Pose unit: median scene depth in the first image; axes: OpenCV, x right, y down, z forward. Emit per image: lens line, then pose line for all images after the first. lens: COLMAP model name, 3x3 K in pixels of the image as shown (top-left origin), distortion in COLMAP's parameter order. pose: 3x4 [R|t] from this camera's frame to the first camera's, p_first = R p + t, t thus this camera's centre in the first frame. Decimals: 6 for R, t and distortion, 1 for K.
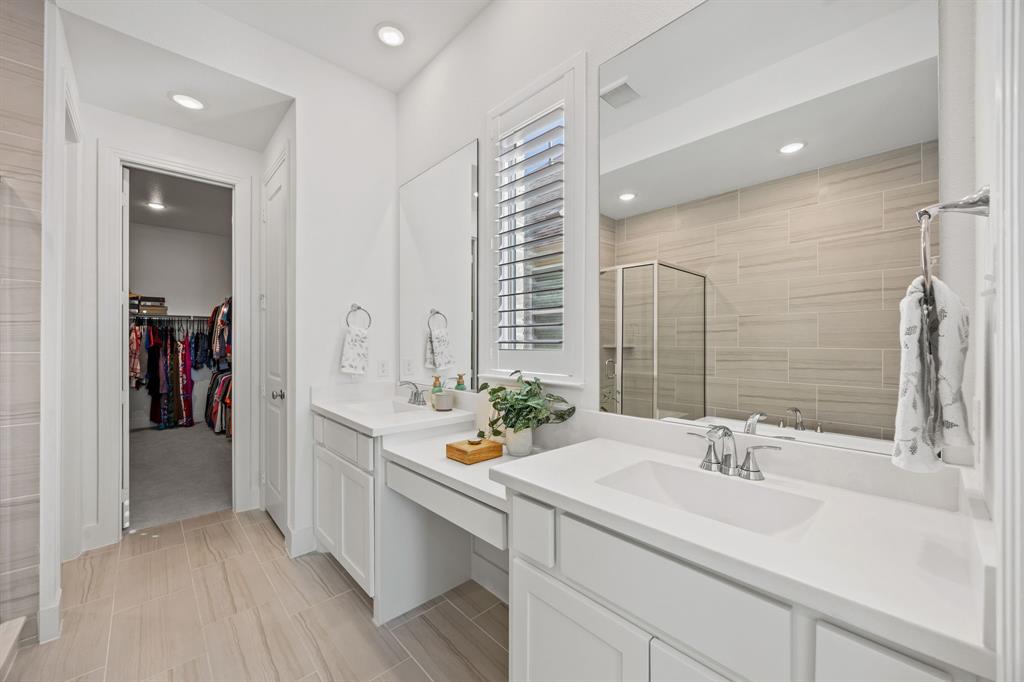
lens RADIAL K [[401.0, 0, 513.3], [0, 401.0, 340.5], [0, 0, 1]] dist [0.001516, 0.000062]
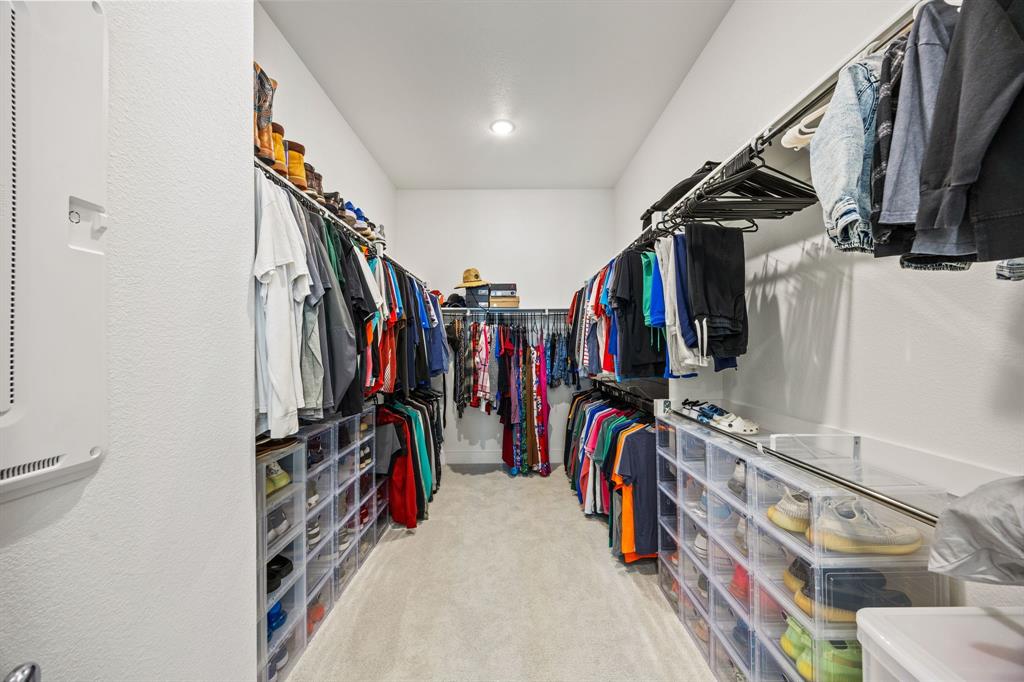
lens RADIAL K [[401.0, 0, 512.9], [0, 401.0, 341.7], [0, 0, 1]] dist [0.001516, 0.000062]
pose [[0.738438, -0.008951, -0.674262, -0.404598], [0.008663, 0.999955, -0.003787, -0.004023], [0.674266, -0.003045, 0.738482, 0.482569]]
